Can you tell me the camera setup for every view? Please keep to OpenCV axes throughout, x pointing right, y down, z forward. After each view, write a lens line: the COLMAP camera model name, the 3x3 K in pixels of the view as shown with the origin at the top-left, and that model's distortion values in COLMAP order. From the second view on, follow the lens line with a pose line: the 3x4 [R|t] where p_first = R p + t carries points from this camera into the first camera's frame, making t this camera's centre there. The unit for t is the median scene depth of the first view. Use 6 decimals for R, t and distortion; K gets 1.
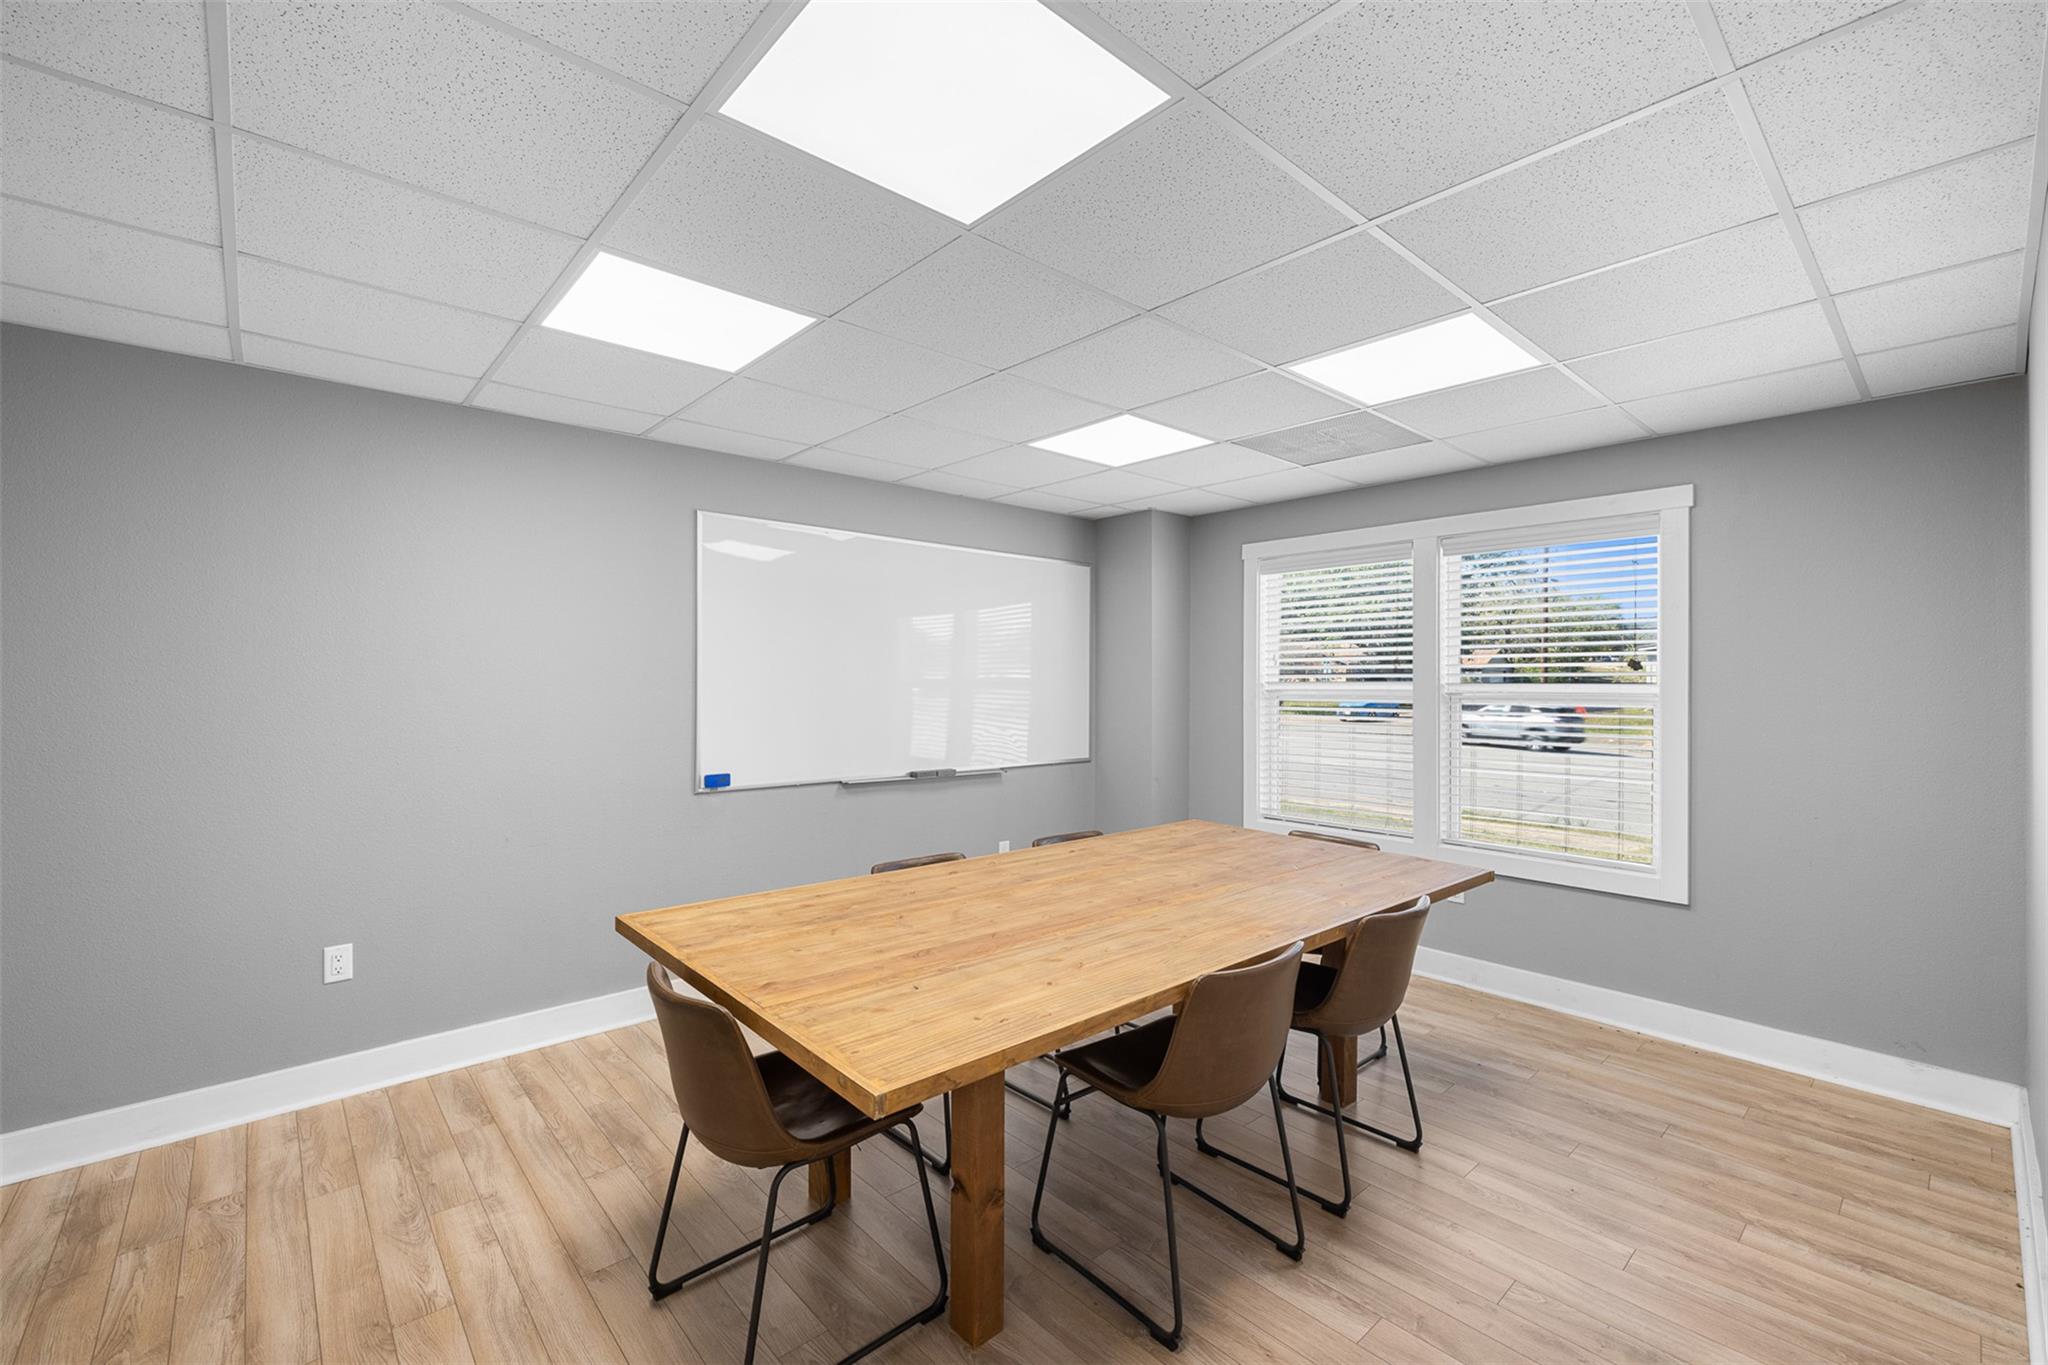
lens RADIAL K [[860.6, 0, 1024.1], [0, 860.6, 682.0], [0, 0, 1]] dist [0.000878, 0.000269]
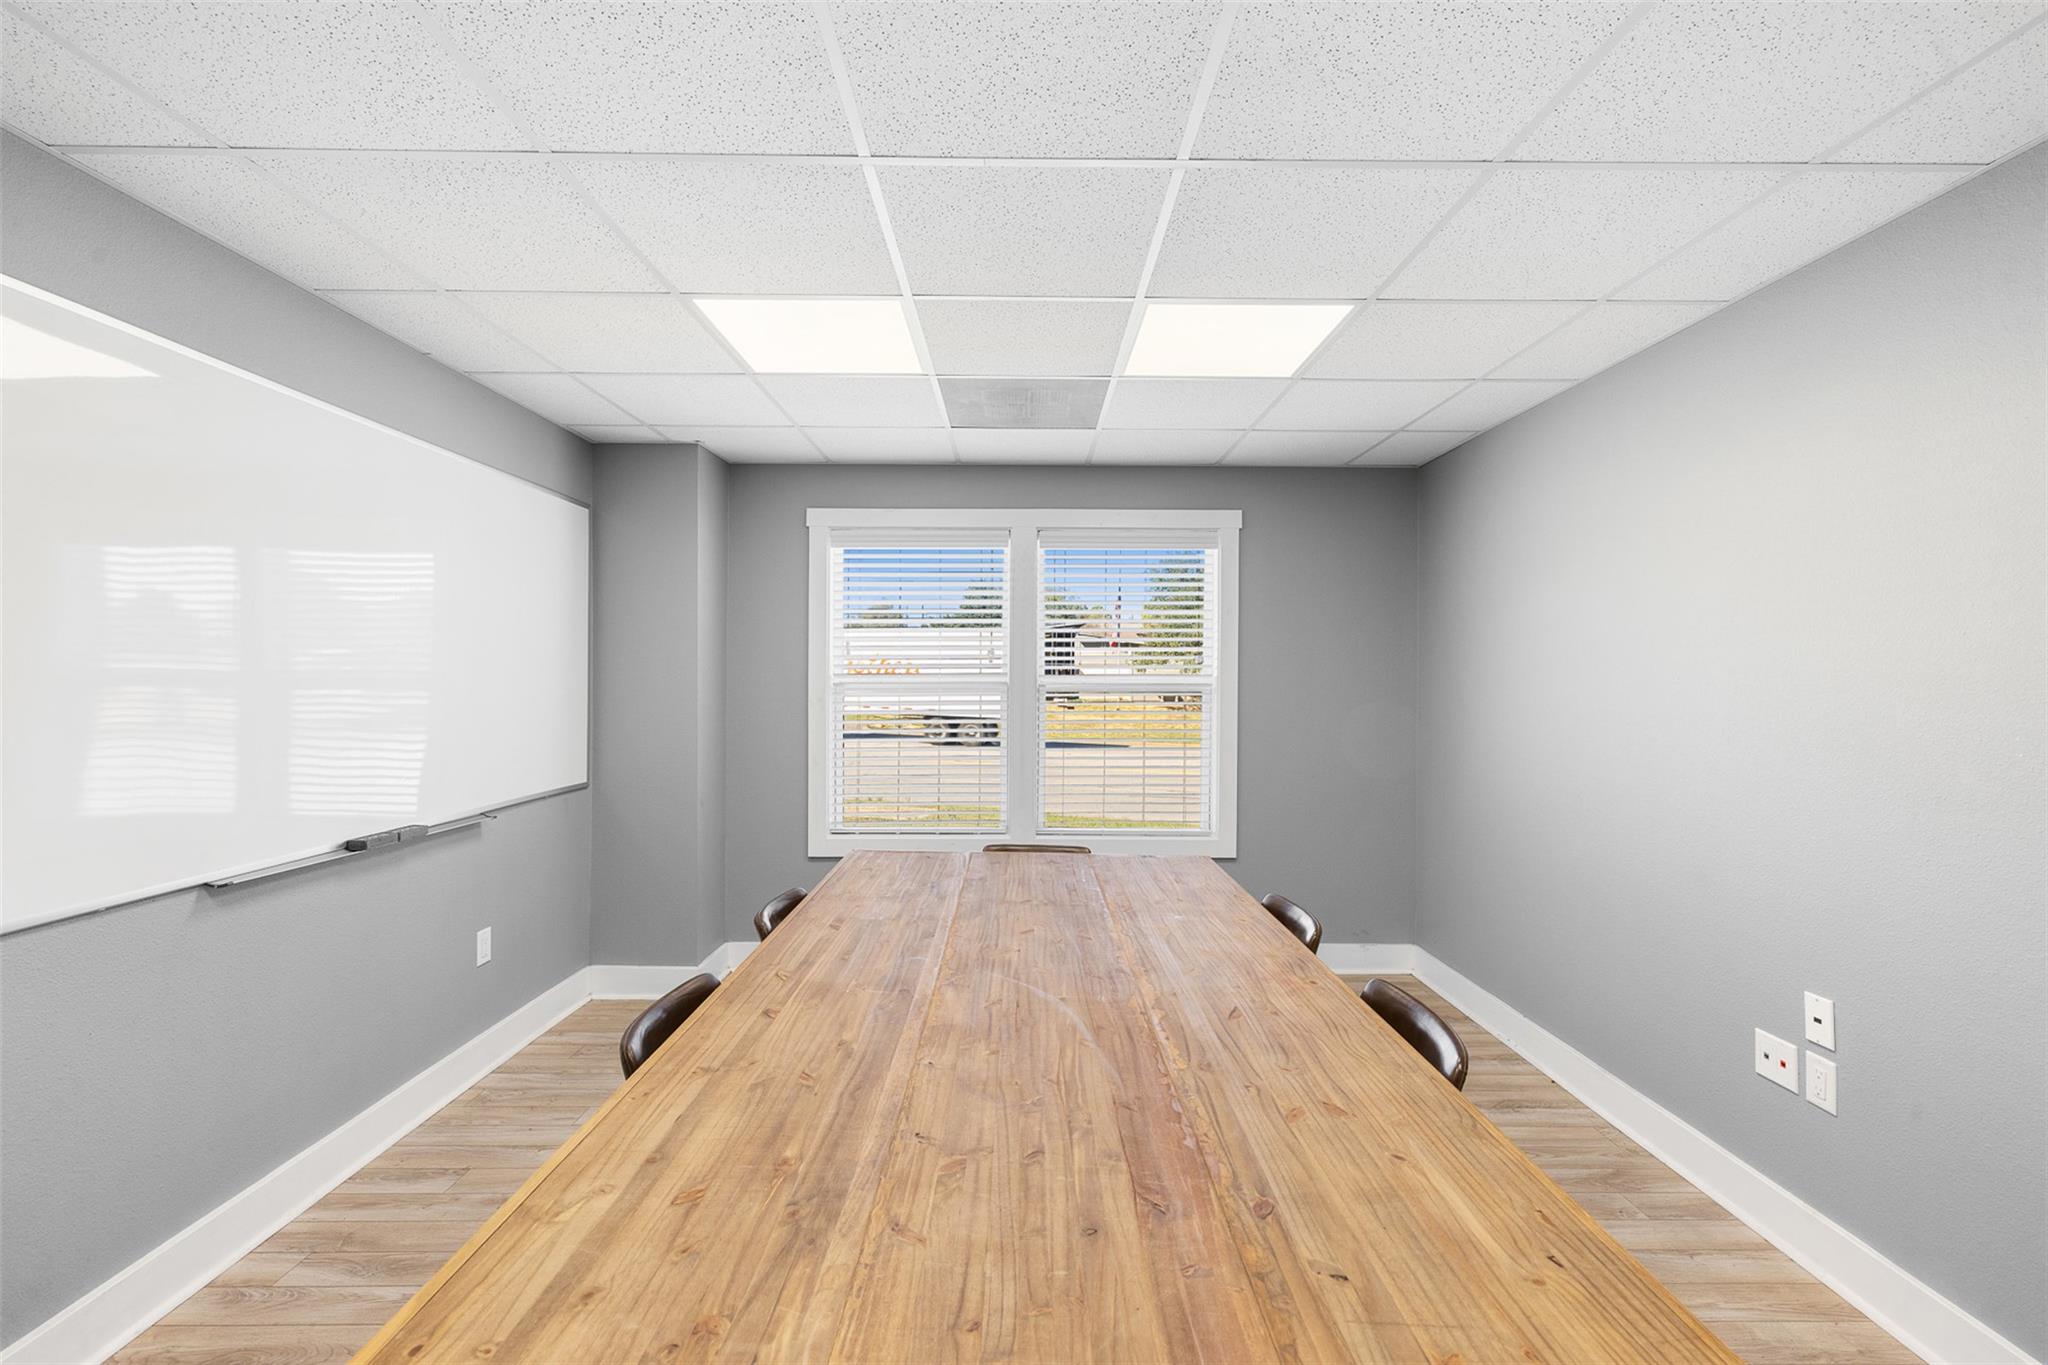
lens RADIAL K [[860.6, 0, 1026.1], [0, 860.6, 679.2], [0, 0, 1]] dist [0.000878, 0.000269]
pose [[0.663060, -0.005336, 0.748547, -0.360045], [0.000334, 0.999977, 0.006833, -0.000704], [-0.748566, -0.004281, 0.663046, 0.461696]]
